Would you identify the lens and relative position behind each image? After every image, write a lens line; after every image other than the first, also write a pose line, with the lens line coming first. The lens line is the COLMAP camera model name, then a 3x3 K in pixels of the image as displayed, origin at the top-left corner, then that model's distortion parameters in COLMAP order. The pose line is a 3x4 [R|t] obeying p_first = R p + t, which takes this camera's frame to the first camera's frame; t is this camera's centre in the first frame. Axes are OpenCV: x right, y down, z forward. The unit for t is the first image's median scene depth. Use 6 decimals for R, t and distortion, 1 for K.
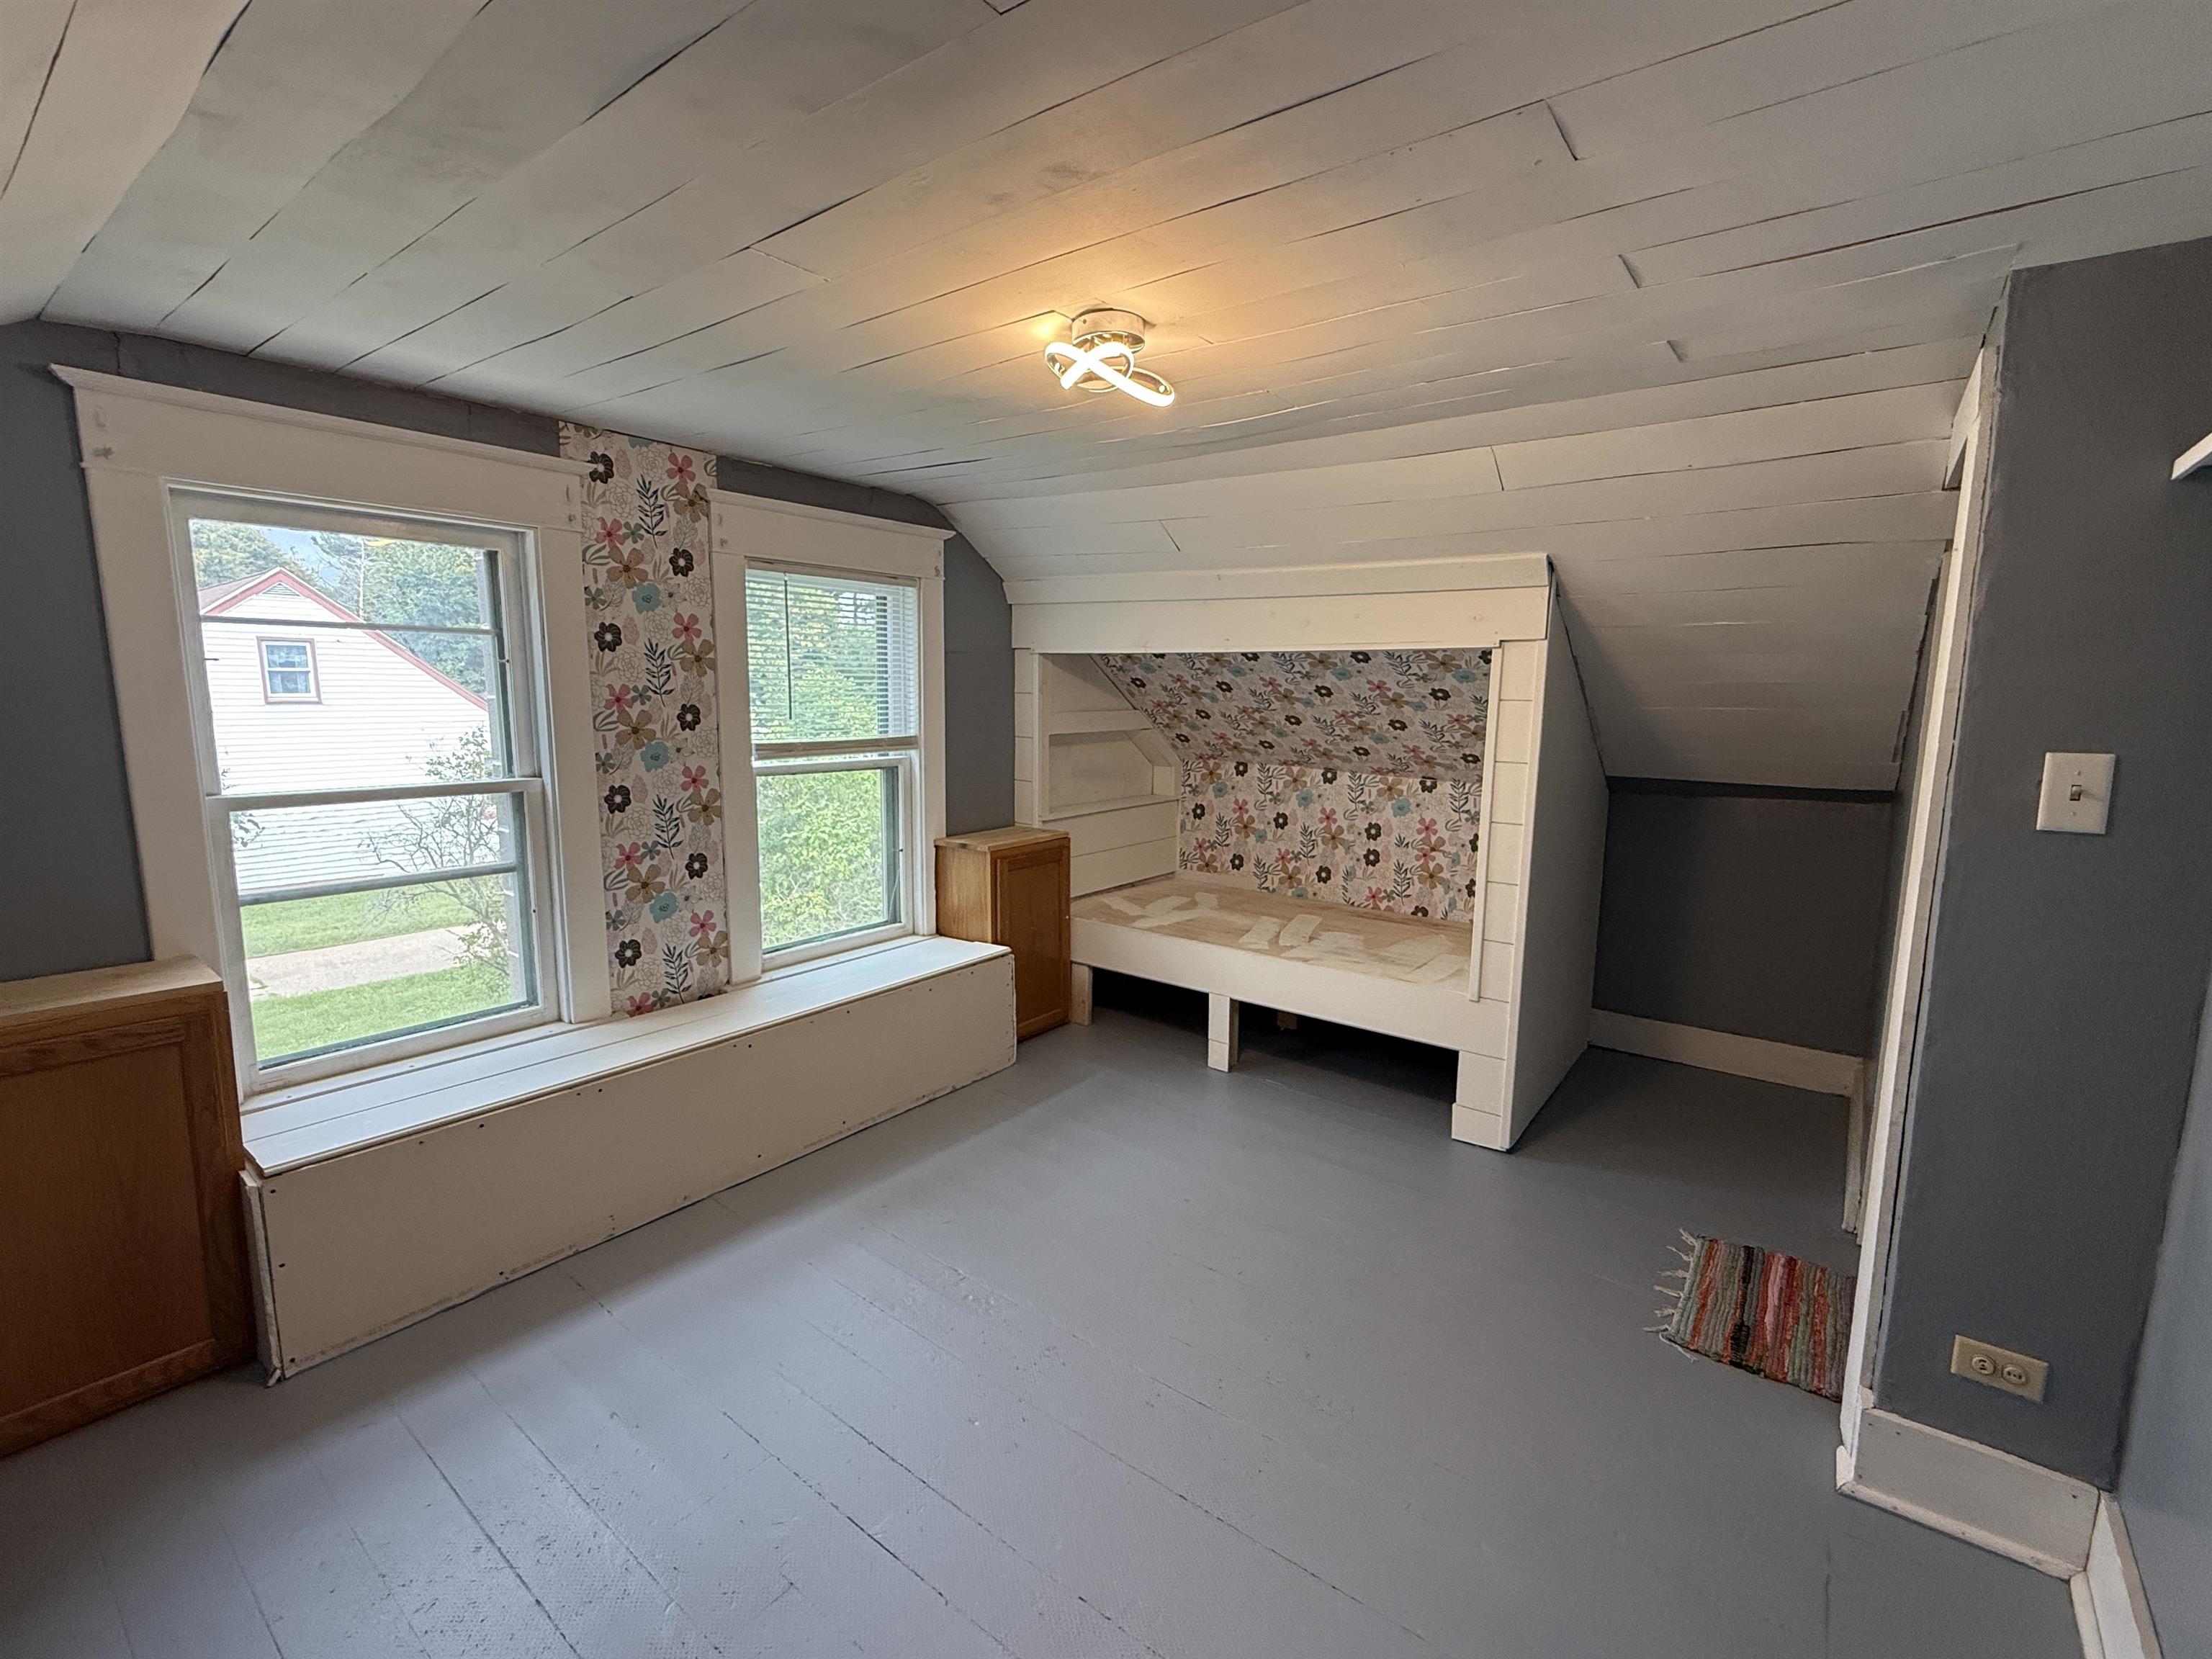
lens RADIAL K [[987.7, 0, 1108.2], [0, 987.7, 829.9], [0, 0, 1]] dist [-0.000073, -0.000496]
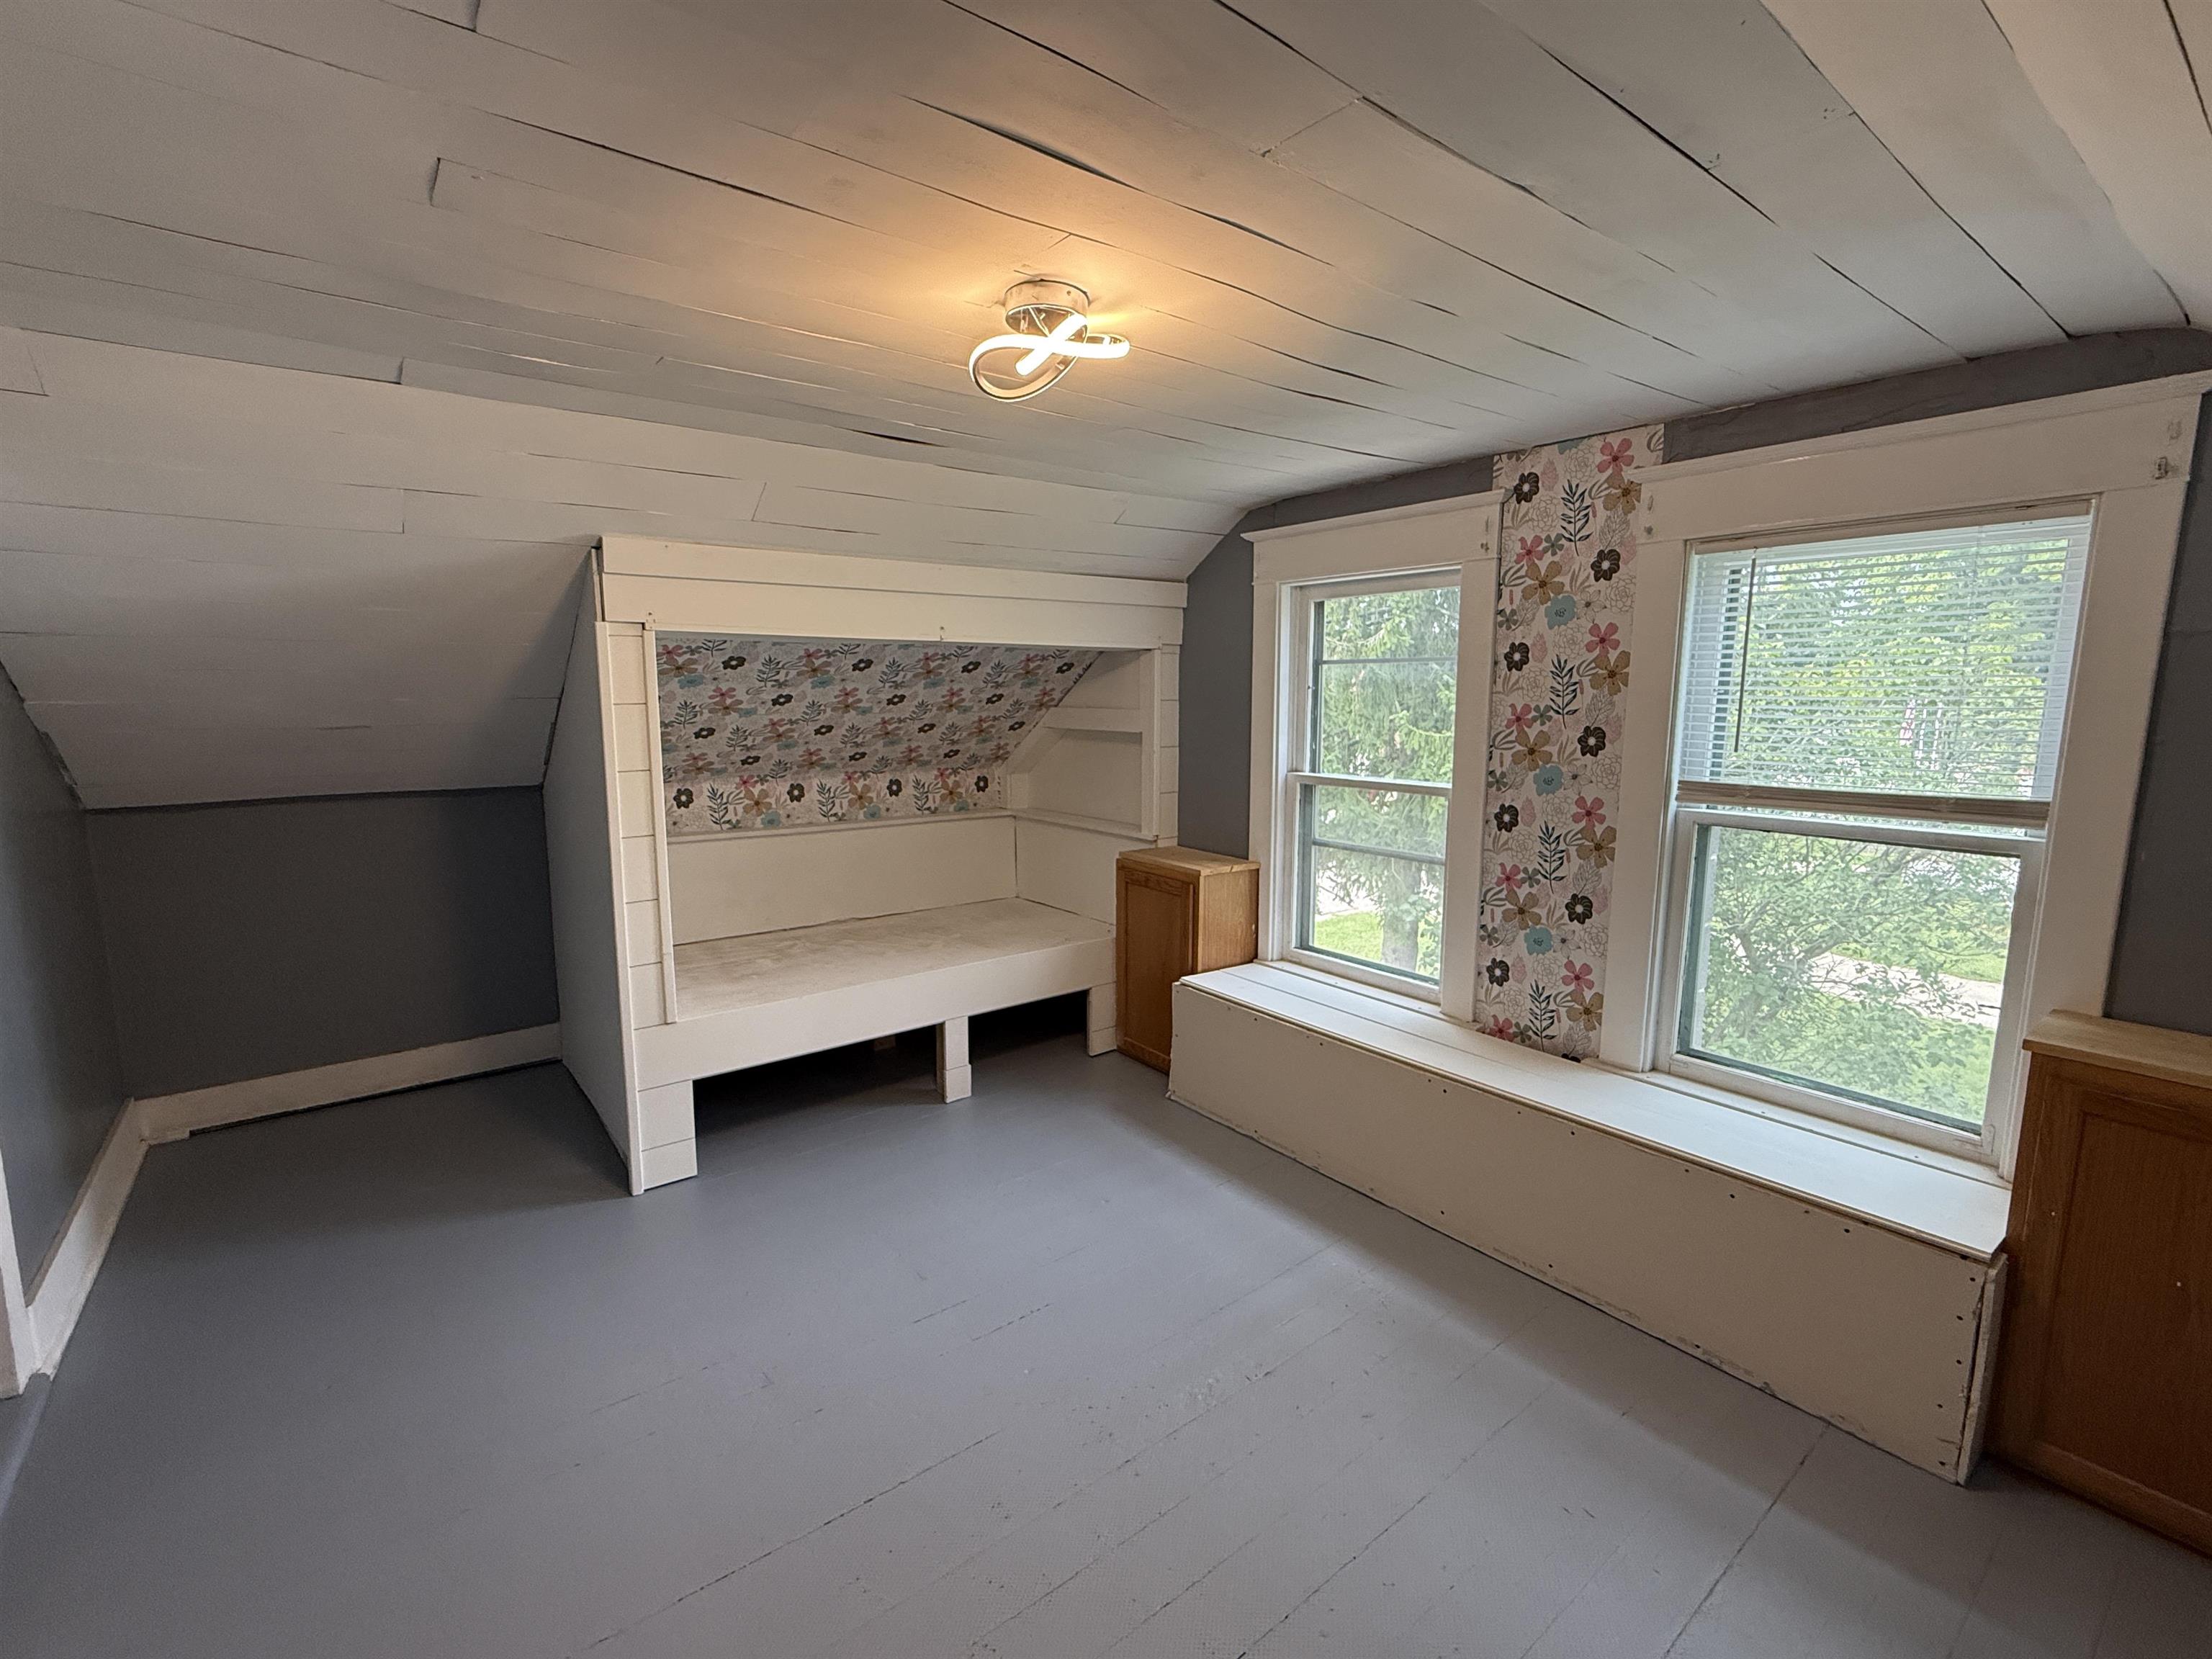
lens RADIAL K [[987.7, 0, 1100.7], [0, 987.7, 836.2], [0, 0, 1]] dist [-0.000073, -0.000496]
pose [[-0.262846, 0.124166, -0.956815, 0.552668], [-0.144497, 0.975435, 0.166277, -0.116226], [0.953956, 0.181962, -0.238448, 0.820014]]
